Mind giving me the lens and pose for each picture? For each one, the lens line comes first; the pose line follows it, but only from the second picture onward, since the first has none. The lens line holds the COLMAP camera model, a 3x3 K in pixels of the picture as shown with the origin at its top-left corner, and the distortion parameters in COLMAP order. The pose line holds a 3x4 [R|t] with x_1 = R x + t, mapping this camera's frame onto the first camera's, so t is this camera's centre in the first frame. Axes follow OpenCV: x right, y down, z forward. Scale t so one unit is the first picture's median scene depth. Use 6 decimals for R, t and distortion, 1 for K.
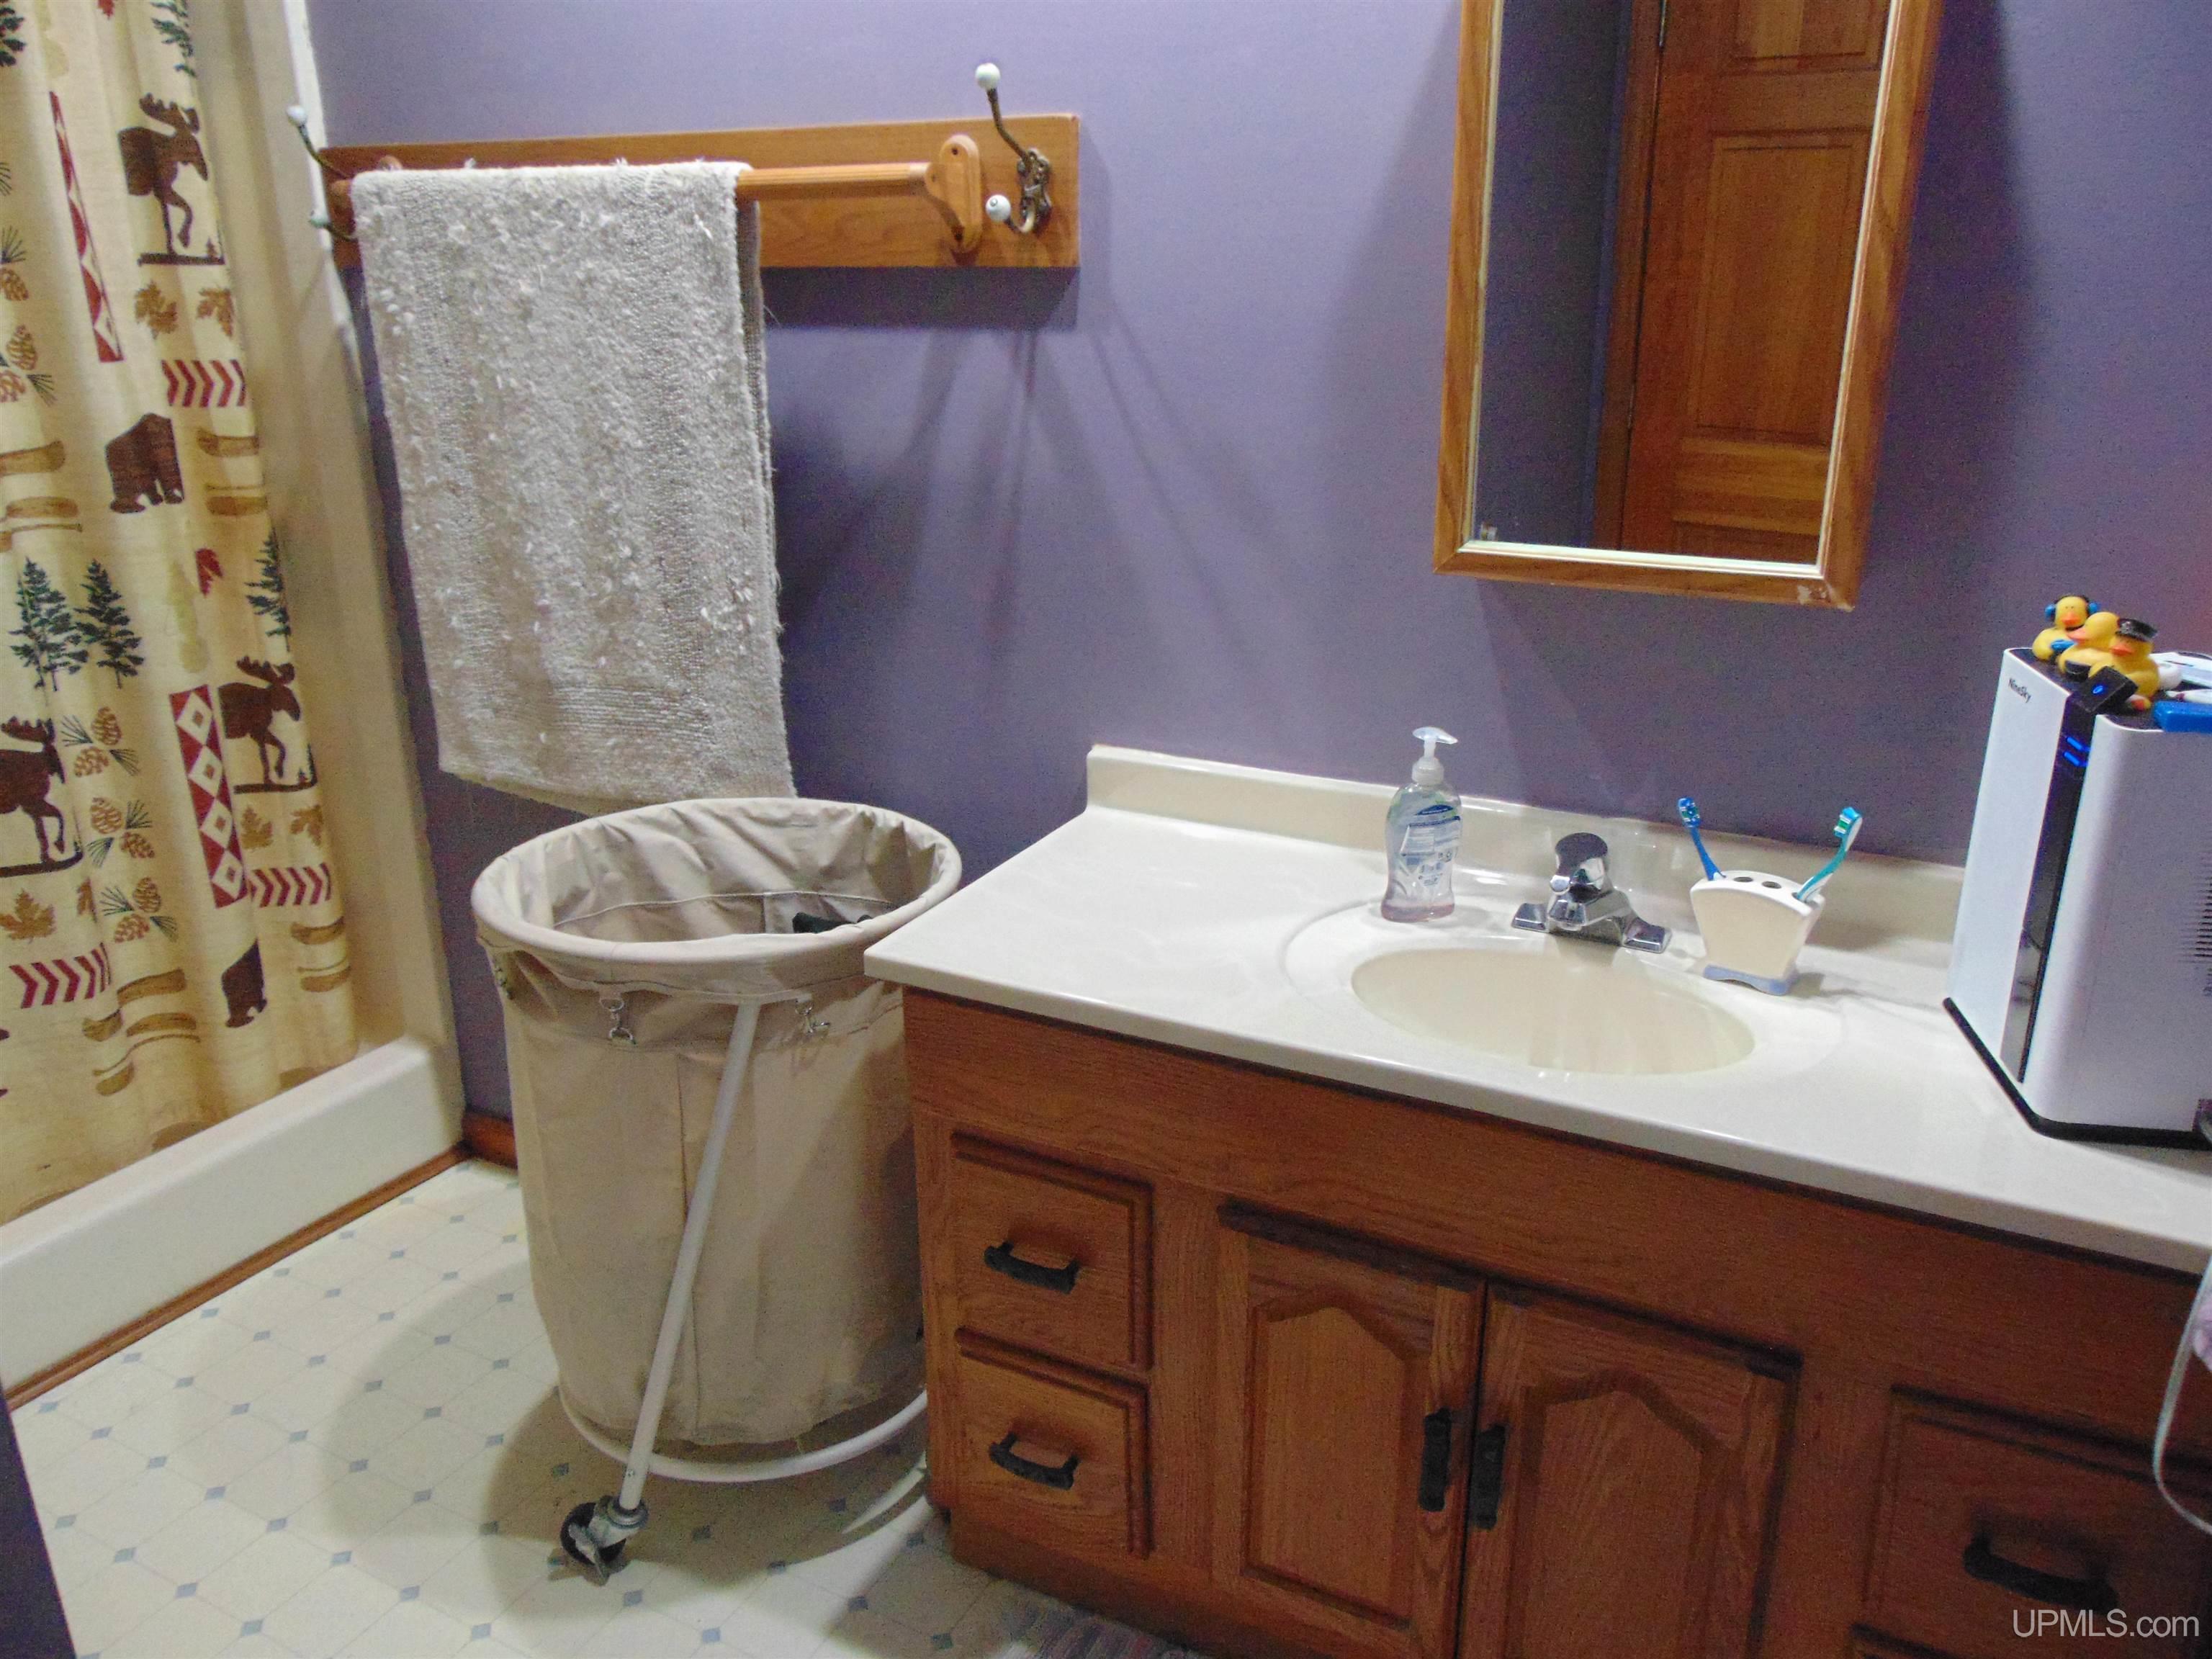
lens RADIAL K [[1651.0, 0, 1095.6], [0, 1651.0, 828.7], [0, 0, 1]] dist [-0.033988, 0.074371]
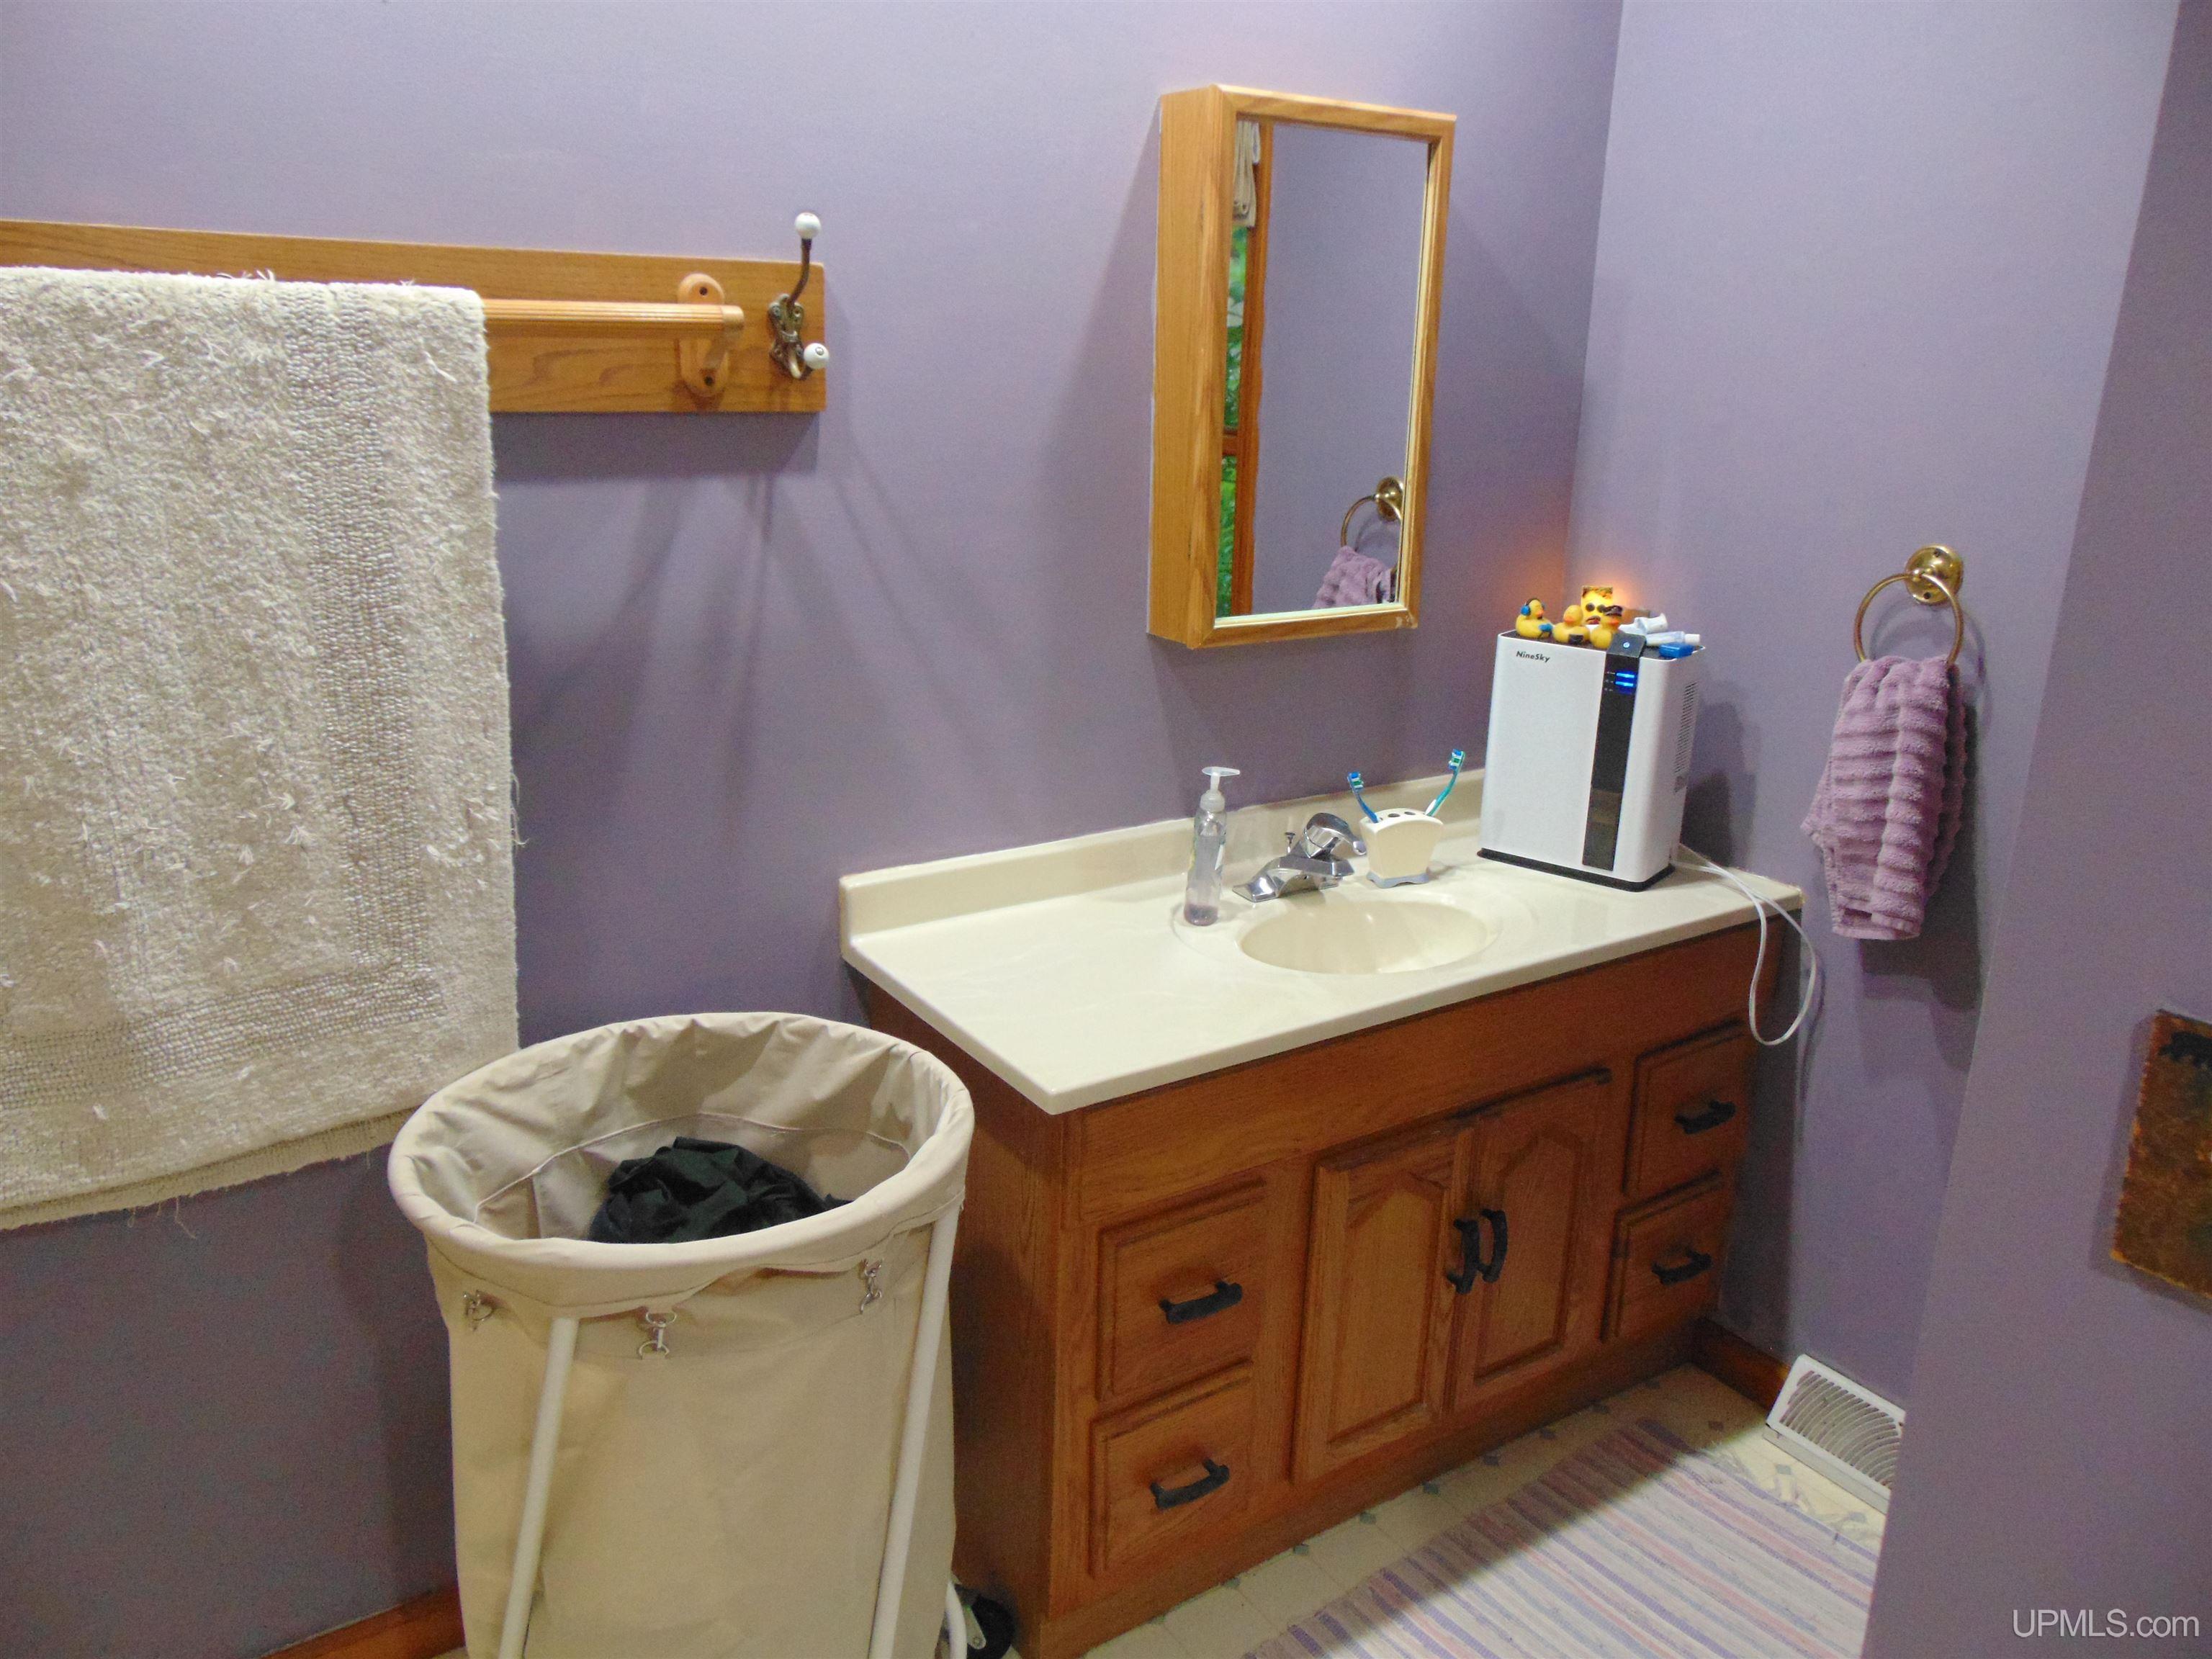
lens RADIAL K [[1653.5, 0, 1103.1], [0, 1653.5, 834.2], [0, 0, 1]] dist [-0.047083, 0.089327]
pose [[0.478631, -0.235851, 0.845746, -0.770105], [0.262884, 0.957553, 0.118256, -0.153377], [-0.837738, 0.165732, 0.520316, 0.343115]]
